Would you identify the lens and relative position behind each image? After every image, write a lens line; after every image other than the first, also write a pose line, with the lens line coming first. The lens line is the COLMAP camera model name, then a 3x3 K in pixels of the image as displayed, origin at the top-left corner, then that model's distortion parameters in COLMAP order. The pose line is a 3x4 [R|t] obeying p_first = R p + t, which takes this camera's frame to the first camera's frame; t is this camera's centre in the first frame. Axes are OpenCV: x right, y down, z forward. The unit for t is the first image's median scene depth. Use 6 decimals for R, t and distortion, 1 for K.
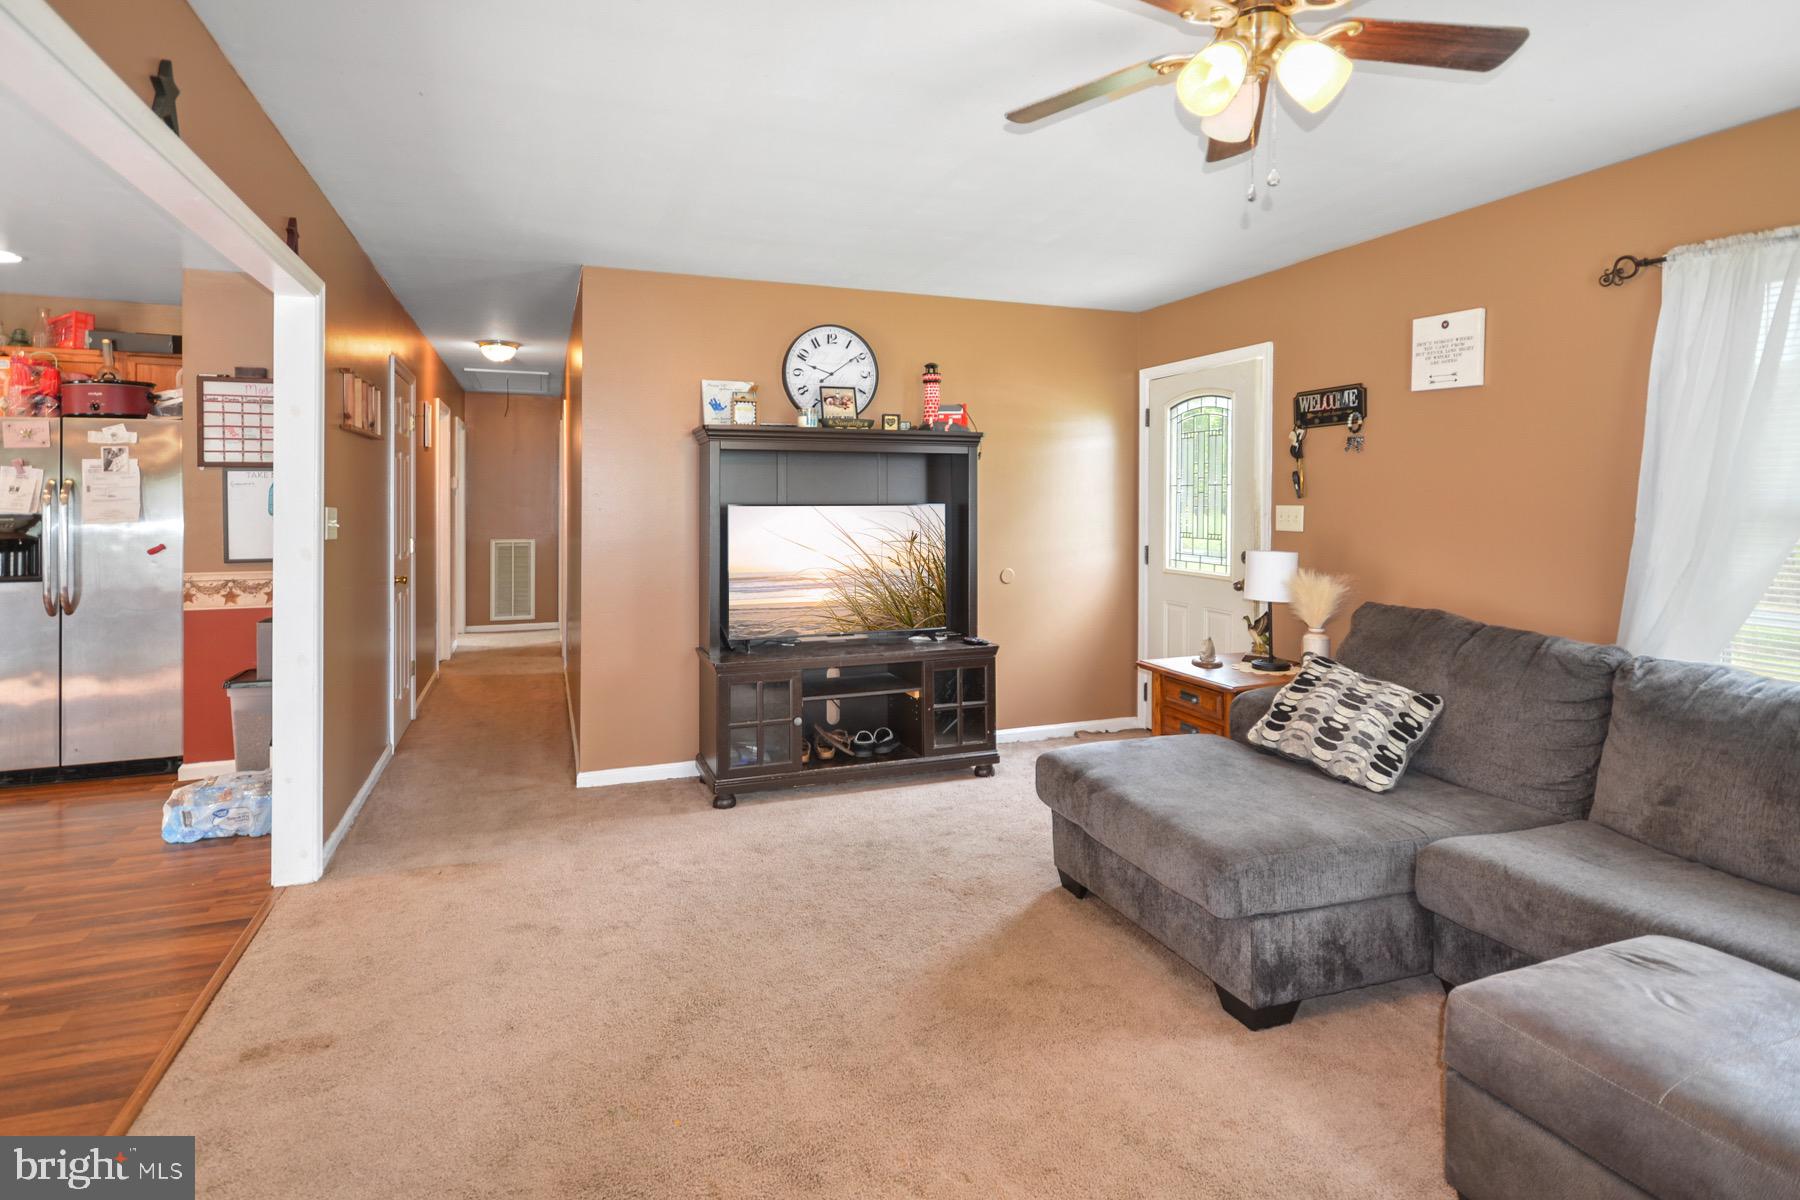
lens RADIAL K [[924.4, 0, 901.4], [0, 924.4, 507.2], [0, 0, 1]] dist [0.003332, 0.000236]
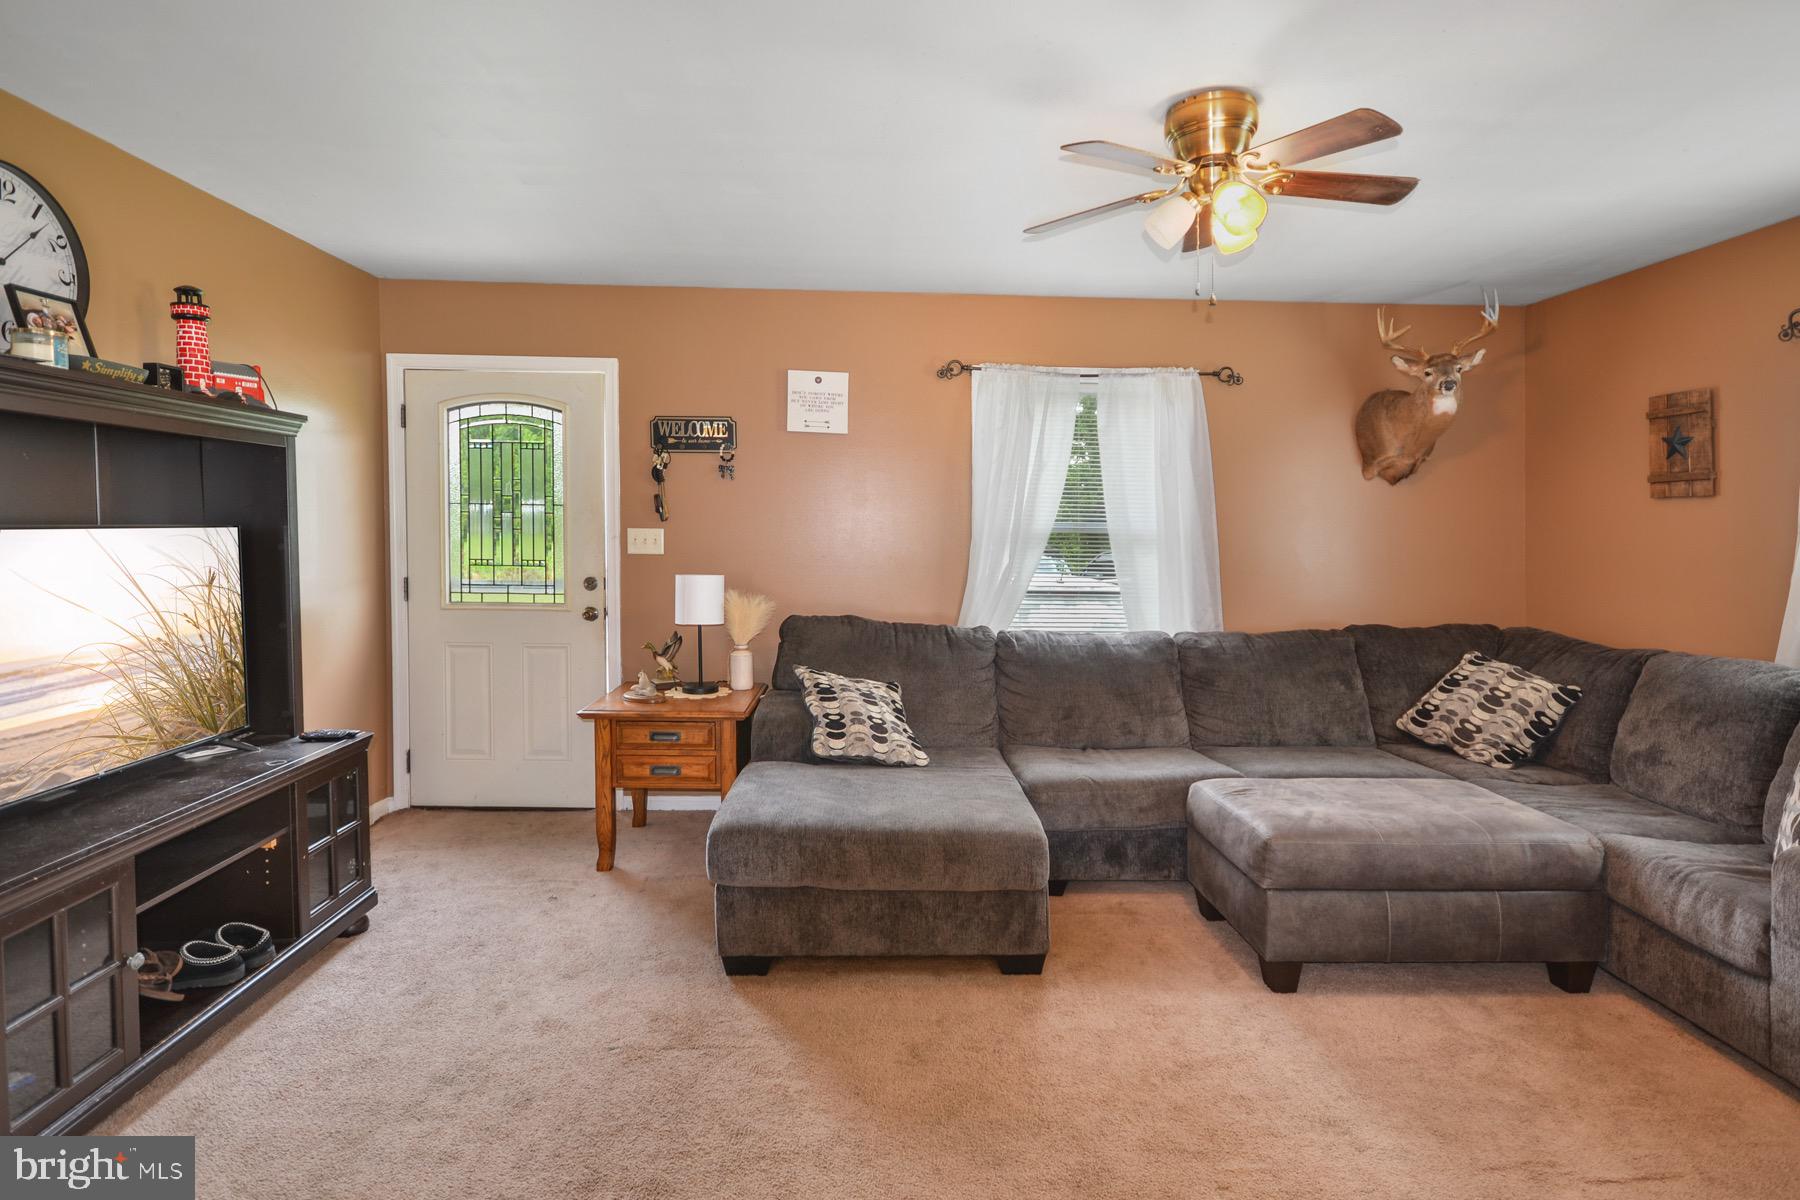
lens RADIAL K [[933.1, 0, 896.6], [0, 933.1, 525.9], [0, 0, 1]] dist [0.008729, -0.000074]
pose [[0.341329, 0.007633, 0.939913, -0.469787], [-0.007695, 0.999956, -0.005326, -0.001389], [-0.939913, -0.005415, 0.341372, 0.442882]]
